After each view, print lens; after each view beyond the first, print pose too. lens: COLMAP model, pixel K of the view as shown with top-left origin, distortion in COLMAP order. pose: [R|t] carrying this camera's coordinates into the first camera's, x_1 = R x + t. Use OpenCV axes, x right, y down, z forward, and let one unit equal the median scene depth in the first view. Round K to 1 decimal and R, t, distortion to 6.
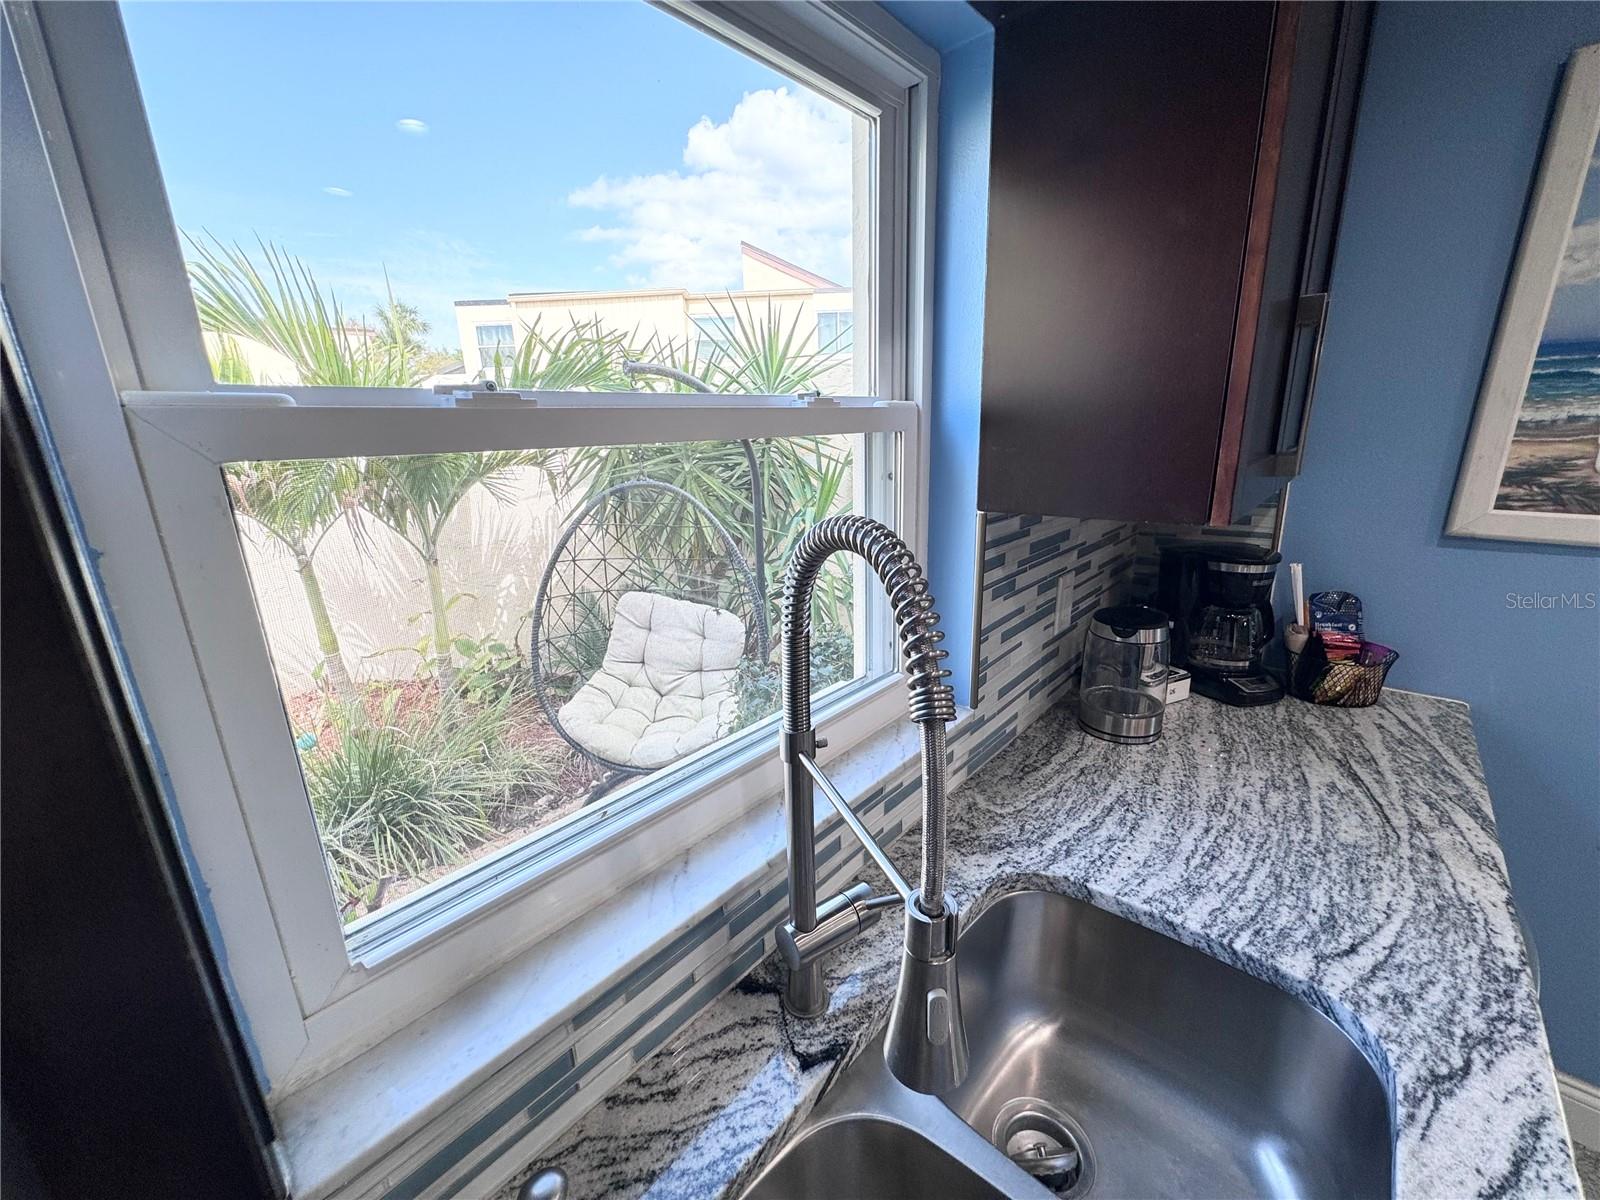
lens RADIAL K [[638.0, 0, 803.7], [0, 638.0, 599.2], [0, 0, 1]] dist [0.000595, 0.000032]
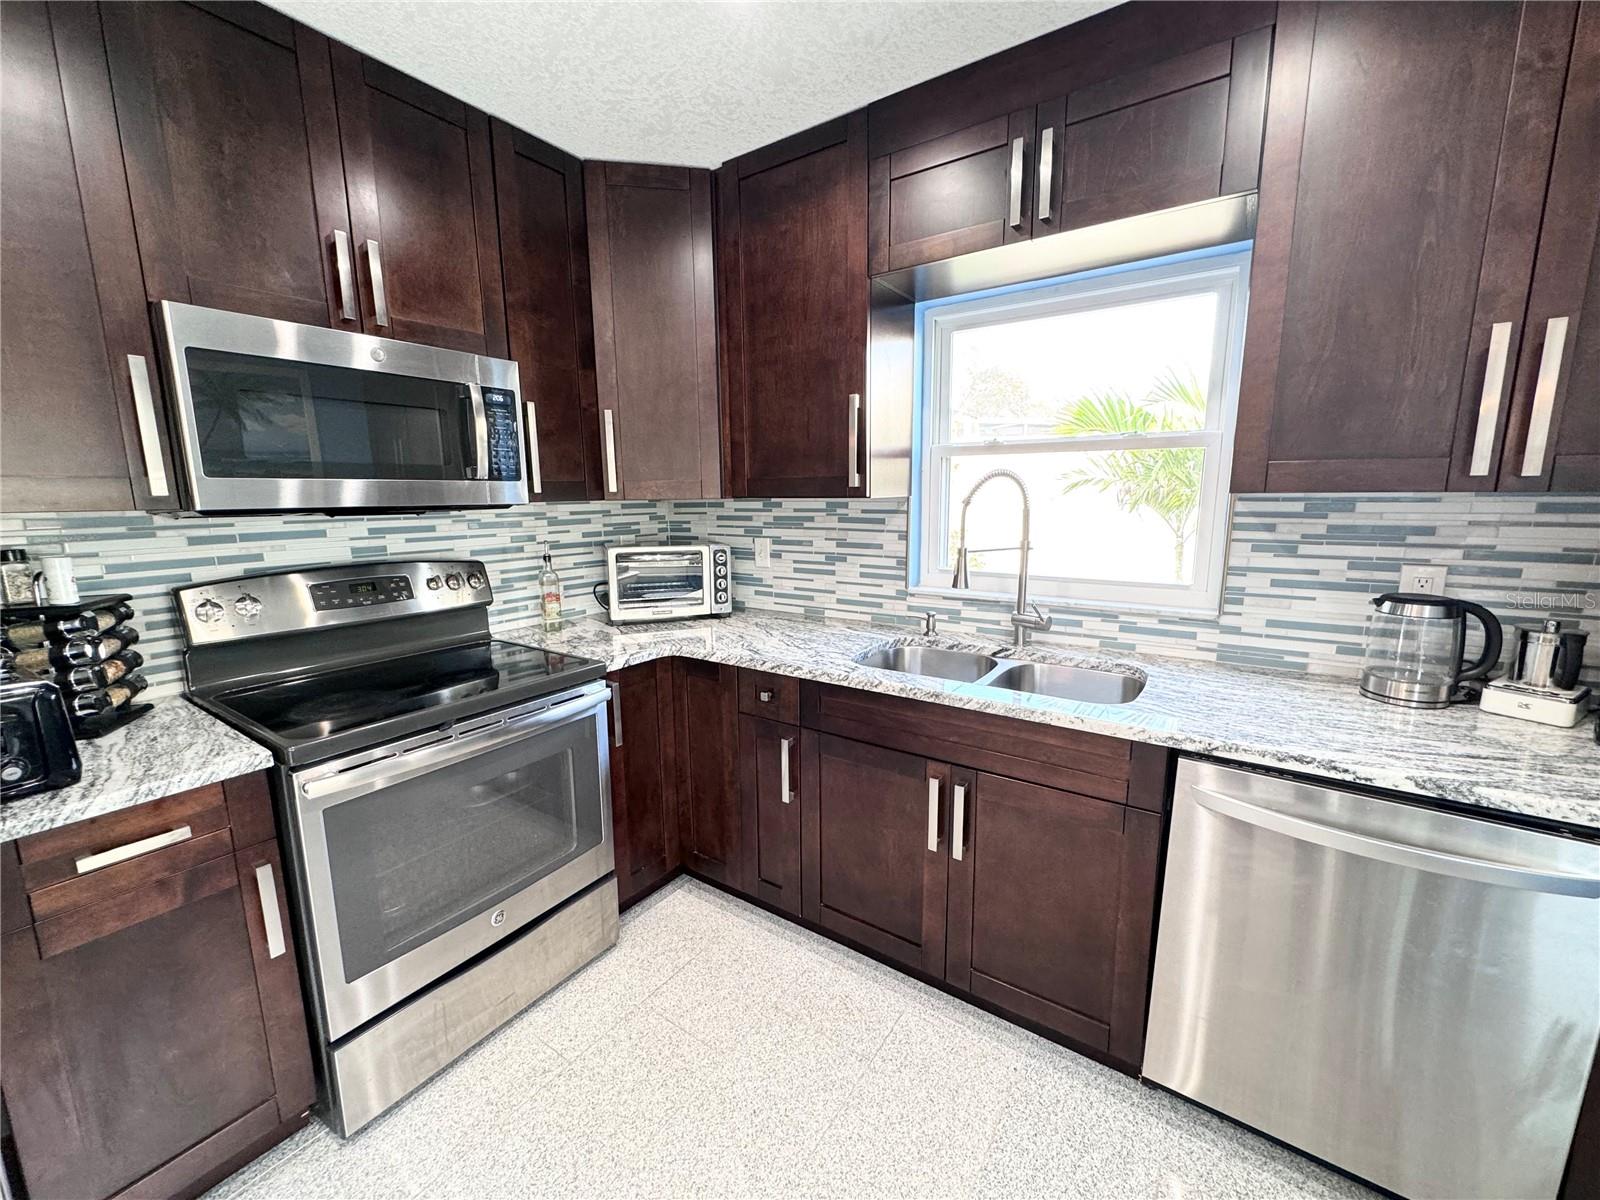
lens RADIAL K [[638.0, 0, 802.7], [0, 638.0, 599.4], [0, 0, 1]] dist [0.000595, 0.000032]
pose [[0.114381, 0.193689, -0.974372, 1.697921], [-0.254446, 0.953804, 0.159732, 0.143140], [0.960299, 0.229655, 0.158380, -0.290734]]
